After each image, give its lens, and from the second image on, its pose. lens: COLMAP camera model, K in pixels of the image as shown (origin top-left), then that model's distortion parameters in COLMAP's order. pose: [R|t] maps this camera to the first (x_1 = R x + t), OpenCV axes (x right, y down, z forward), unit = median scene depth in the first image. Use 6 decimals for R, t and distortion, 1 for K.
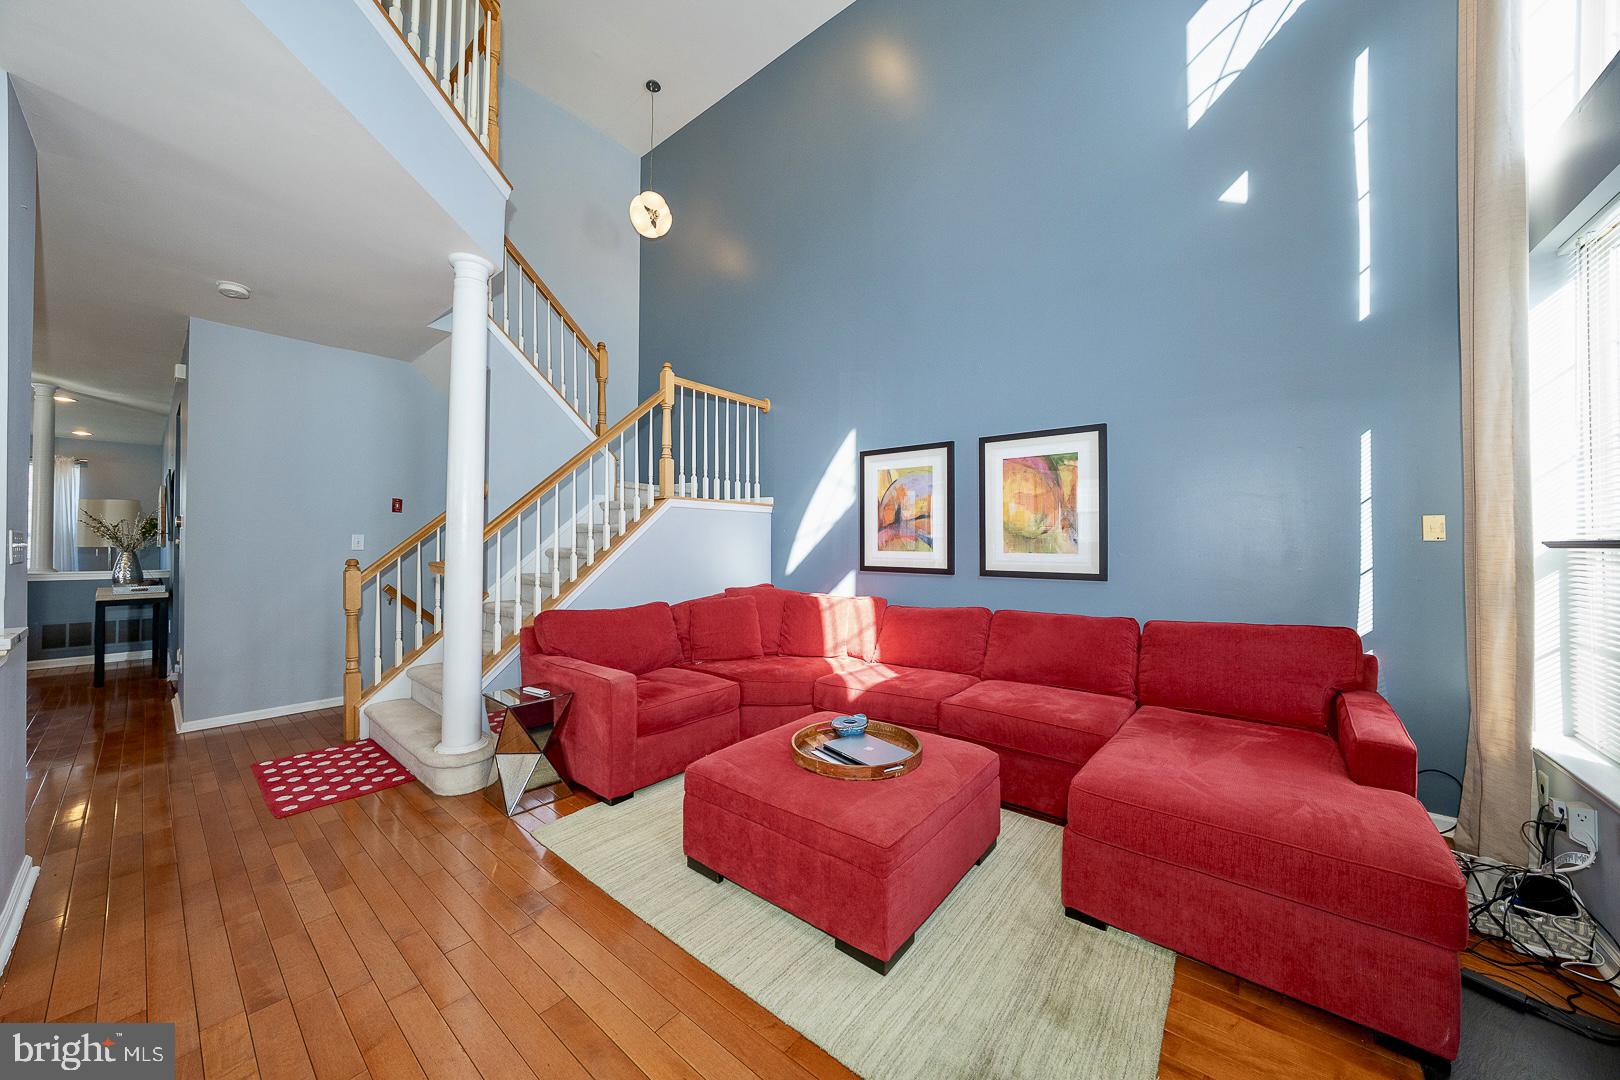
lens RADIAL K [[558.7, 0, 812.4], [0, 558.7, 534.2], [0, 0, 1]] dist [-0.026272, 0.005712]
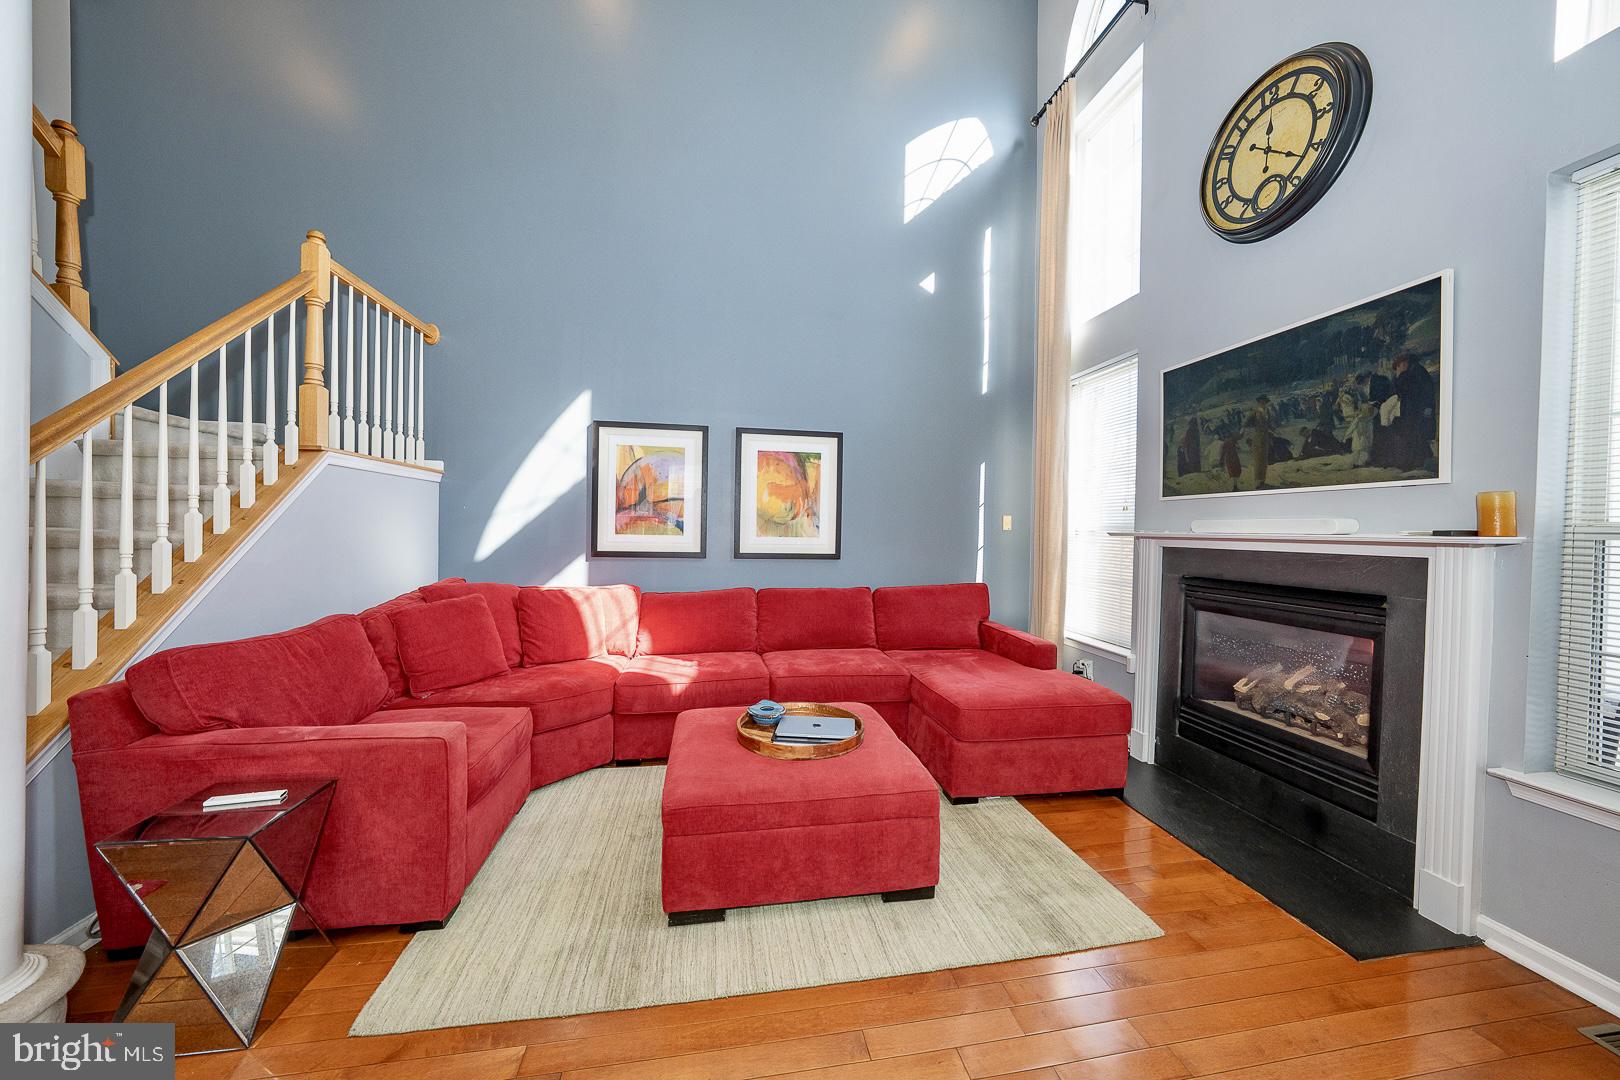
lens RADIAL K [[558.7, 0, 813.1], [0, 558.7, 534.8], [0, 0, 1]] dist [-0.026272, 0.005712]
pose [[0.657369, 0.001292, 0.753568, -0.385801], [-0.027436, 0.999377, 0.022221, 0.002225], [-0.753070, -0.035283, 0.656994, 0.183469]]
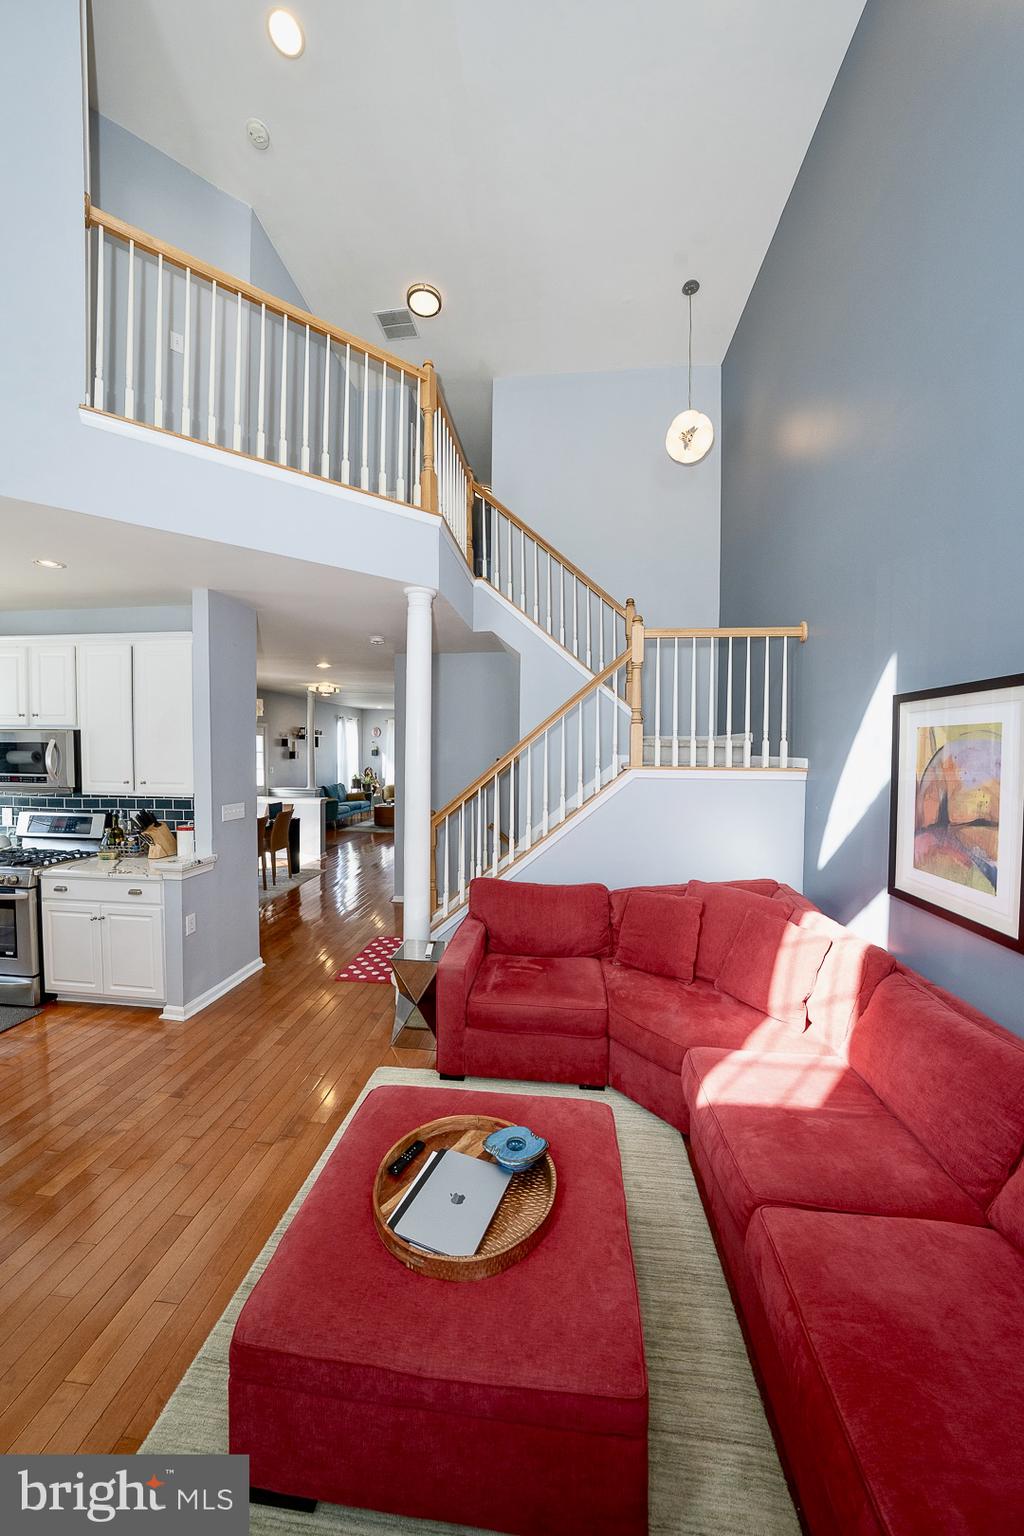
lens RADIAL K [[529.7, 0, 504.3], [0, 529.7, 766.0], [0, 0, 1]] dist [-0.026272, 0.005712]
pose [[0.532558, 0.026147, -0.845990, 0.379356], [0.004366, 0.999425, 0.033637, -0.104762], [0.846382, -0.021607, 0.532137, 0.393224]]
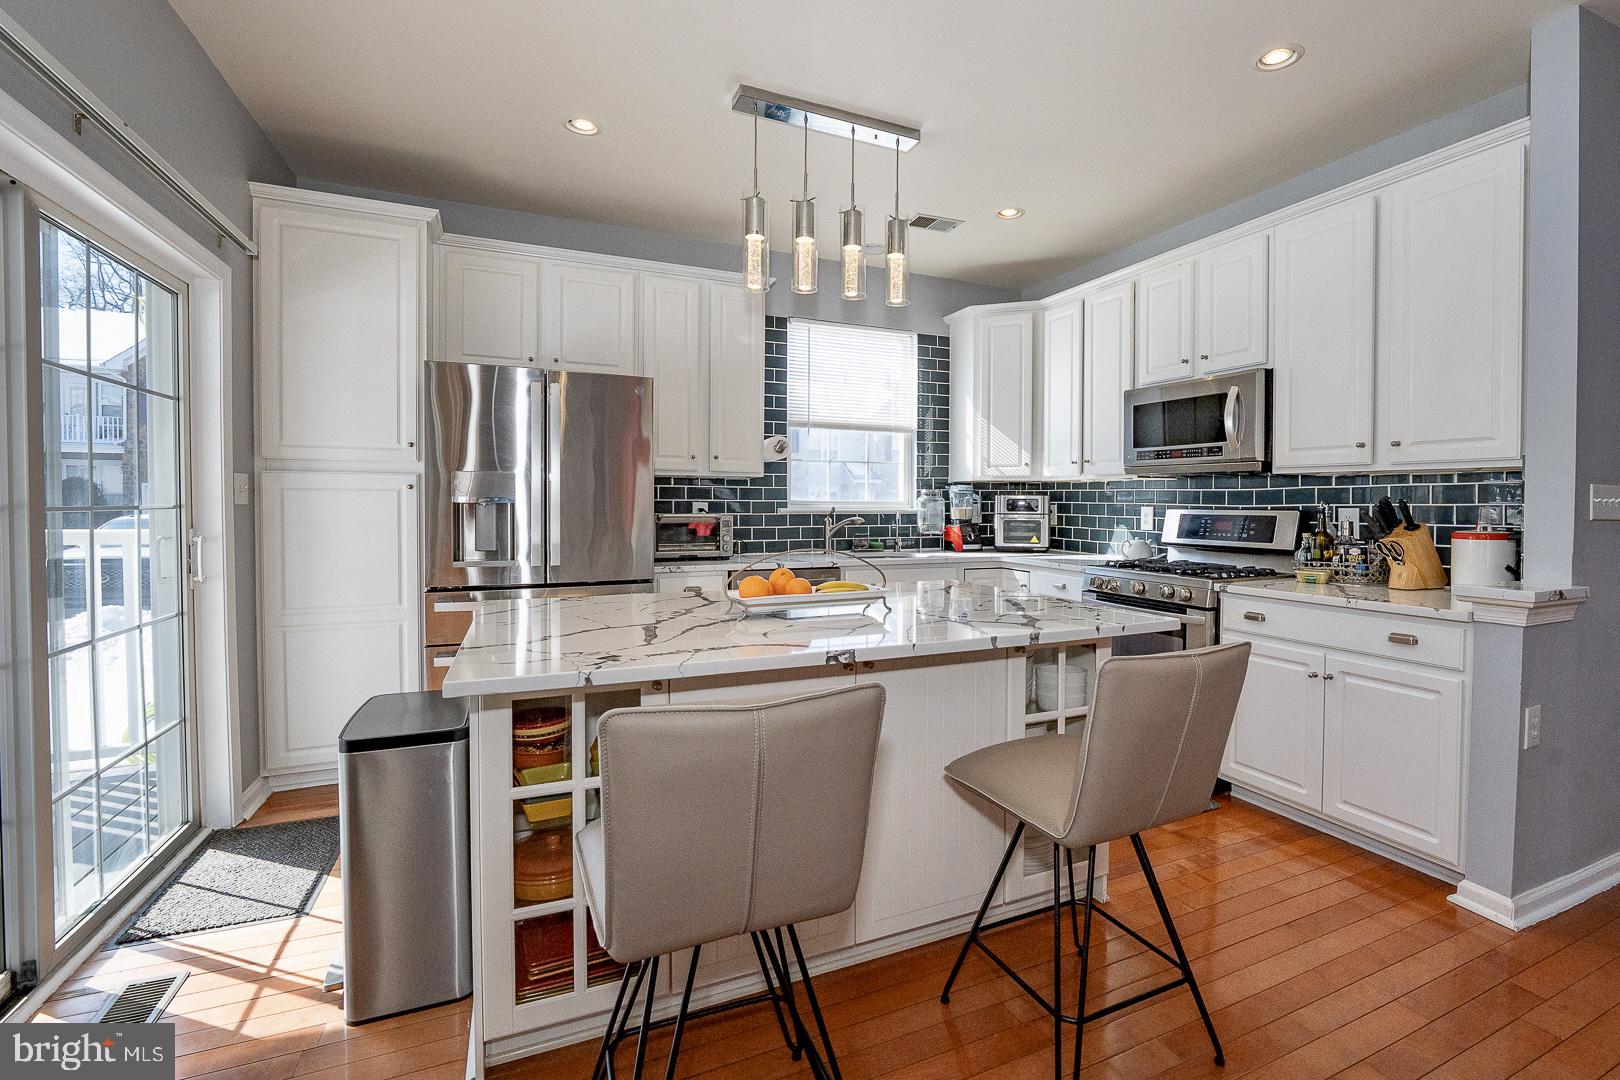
lens RADIAL K [[723.1, 0, 861.8], [0, 723.1, 519.6], [0, 0, 1]] dist [-0.017134, -0.001892]
pose [[-0.441266, 0.016028, -0.897233, 0.089959], [0.003981, 0.999866, 0.015903, 0.013676], [0.897367, 0.003446, -0.441271, 0.187596]]
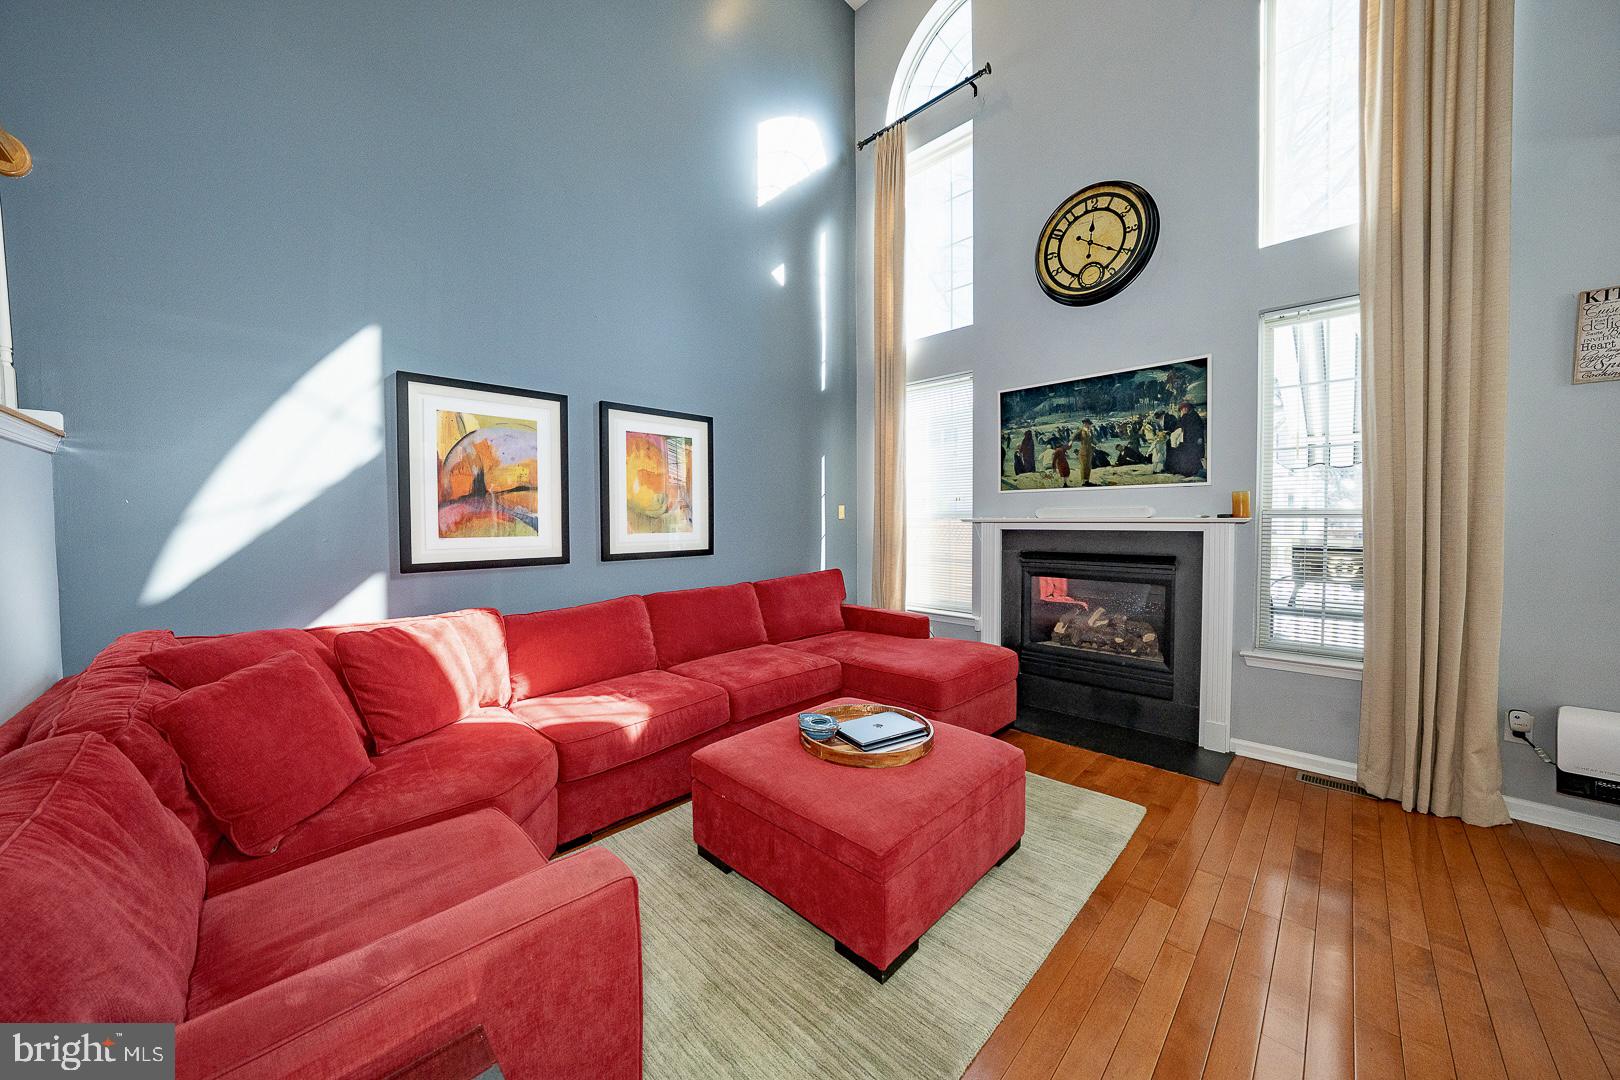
lens RADIAL K [[558.7, 0, 812.3], [0, 558.7, 534.8], [0, 0, 1]] dist [-0.026272, 0.005712]
pose [[0.097466, -0.032217, 0.994717, -0.508092], [-0.008297, 0.999415, 0.033182, 0.001927], [-0.995204, -0.011487, 0.097142, 0.570686]]
